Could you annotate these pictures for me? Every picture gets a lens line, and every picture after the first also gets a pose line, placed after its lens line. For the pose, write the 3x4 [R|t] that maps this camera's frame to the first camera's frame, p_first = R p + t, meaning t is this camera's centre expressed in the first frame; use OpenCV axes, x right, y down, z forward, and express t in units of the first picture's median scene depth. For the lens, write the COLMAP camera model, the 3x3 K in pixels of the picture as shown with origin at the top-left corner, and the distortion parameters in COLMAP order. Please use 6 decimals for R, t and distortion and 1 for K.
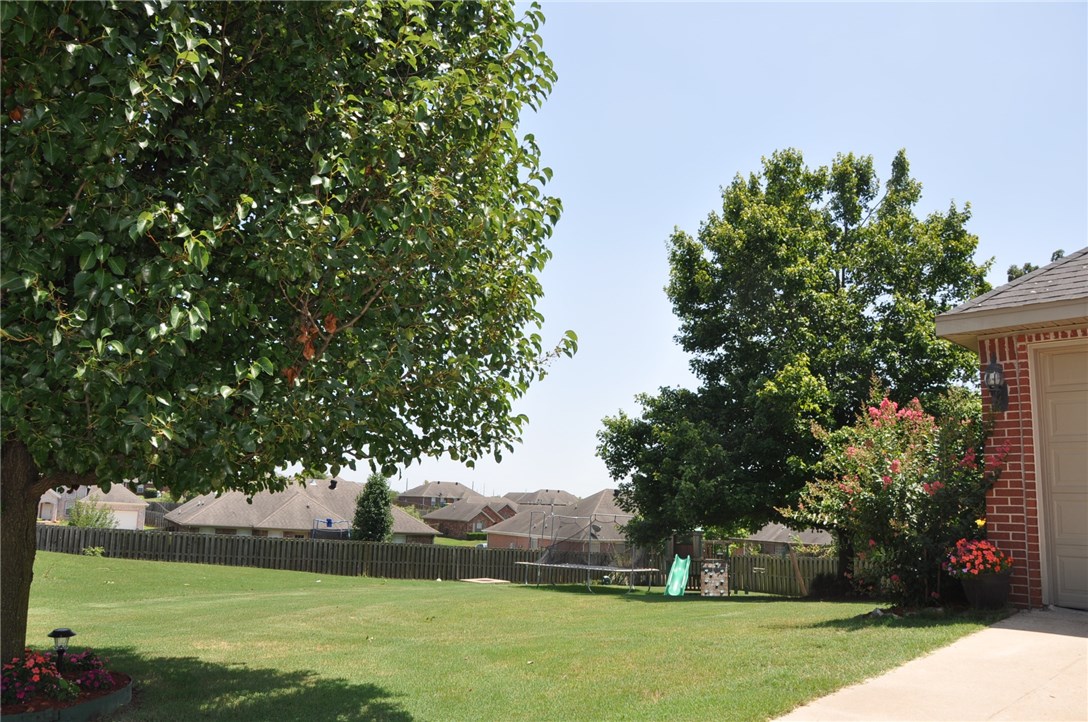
lens RADIAL K [[841.6, 0, 530.3], [0, 841.6, 363.4], [0, 0, 1]] dist [-0.158016, 0.115072]
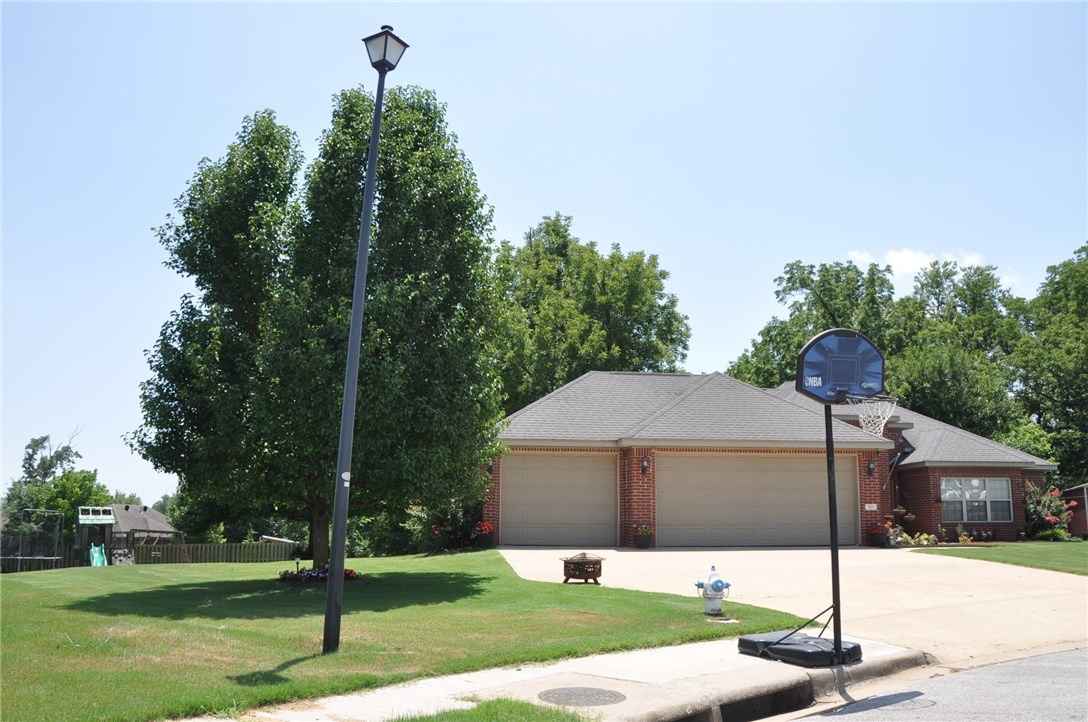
lens RADIAL K [[841.6, 0, 530.3], [0, 841.6, 363.4], [0, 0, 1]] dist [-0.158016, 0.115072]
pose [[0.614253, 0.114573, 0.780747, -0.307452], [-0.120854, 0.991390, -0.050402, -0.037659], [-0.779800, -0.063396, 0.622811, -0.168805]]
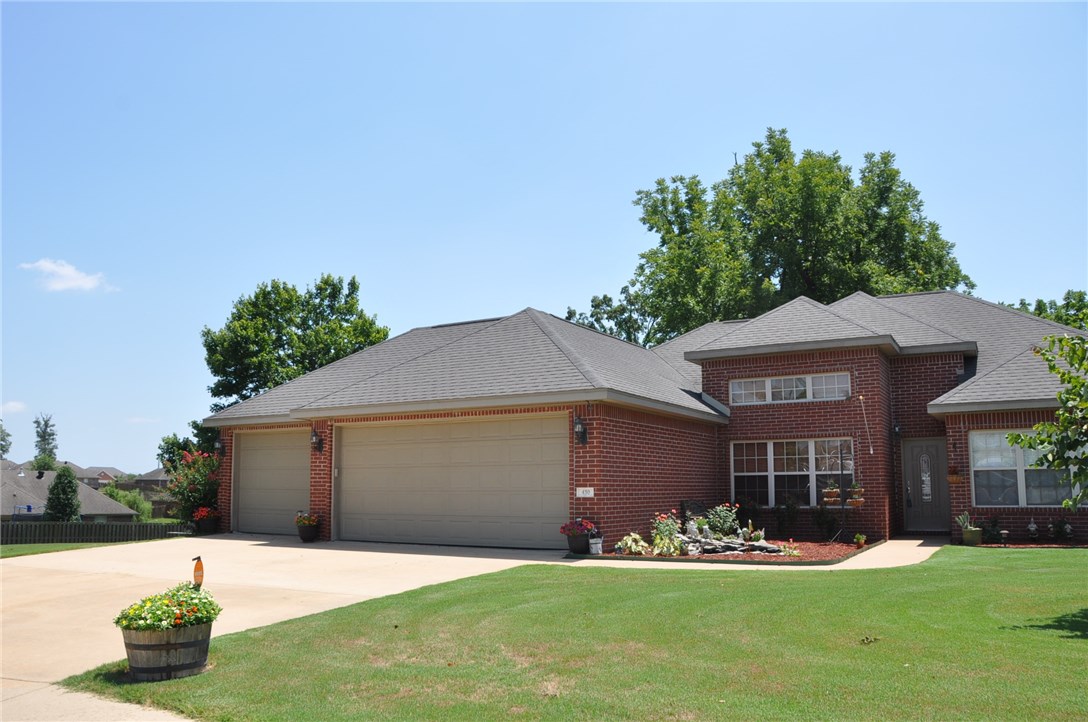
lens RADIAL K [[841.6, 0, 530.3], [0, 841.6, 363.4], [0, 0, 1]] dist [-0.158016, 0.115072]
pose [[0.961888, -0.000091, 0.273445, 0.158193], [-0.007770, 0.999587, 0.027664, -0.063064], [-0.273335, -0.028734, 0.961490, -0.352560]]
